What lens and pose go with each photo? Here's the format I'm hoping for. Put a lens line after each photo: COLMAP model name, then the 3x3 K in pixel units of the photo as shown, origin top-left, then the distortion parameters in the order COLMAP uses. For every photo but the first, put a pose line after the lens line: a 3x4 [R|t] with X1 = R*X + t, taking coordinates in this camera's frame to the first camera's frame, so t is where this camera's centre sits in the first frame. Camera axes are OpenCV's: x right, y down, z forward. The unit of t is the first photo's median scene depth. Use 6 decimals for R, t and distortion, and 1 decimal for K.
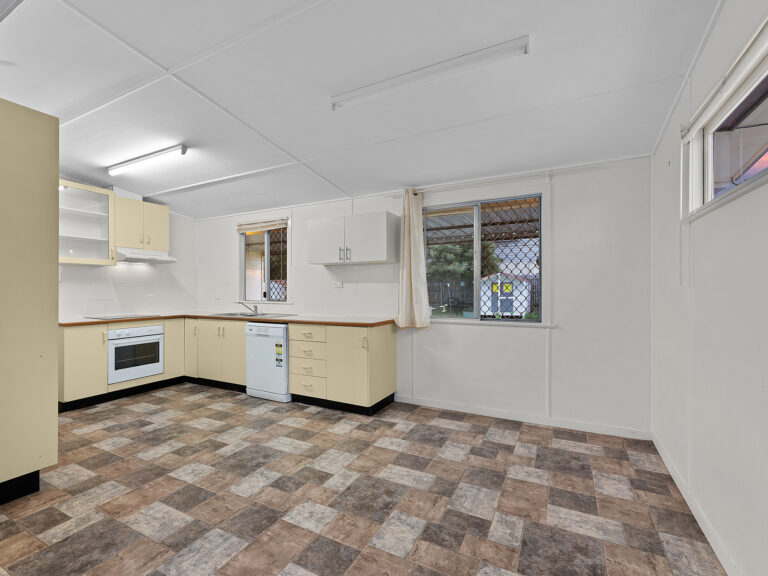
lens RADIAL K [[345.4, 0, 383.8], [0, 345.4, 285.2], [0, 0, 1]] dist [0.001959, 0.000123]
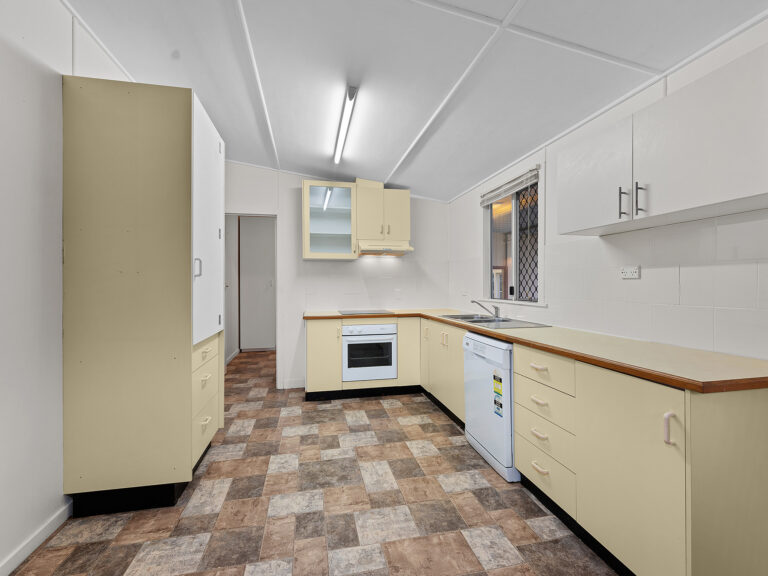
lens RADIAL K [[345.4, 0, 383.8], [0, 345.4, 285.2], [0, 0, 1]] dist [0.001959, 0.000123]
pose [[0.630955, 0.000625, -0.775820, 0.026421], [0.011846, 0.999875, 0.010440, 0.007868], [0.775729, -0.015778, 0.630869, 0.466961]]
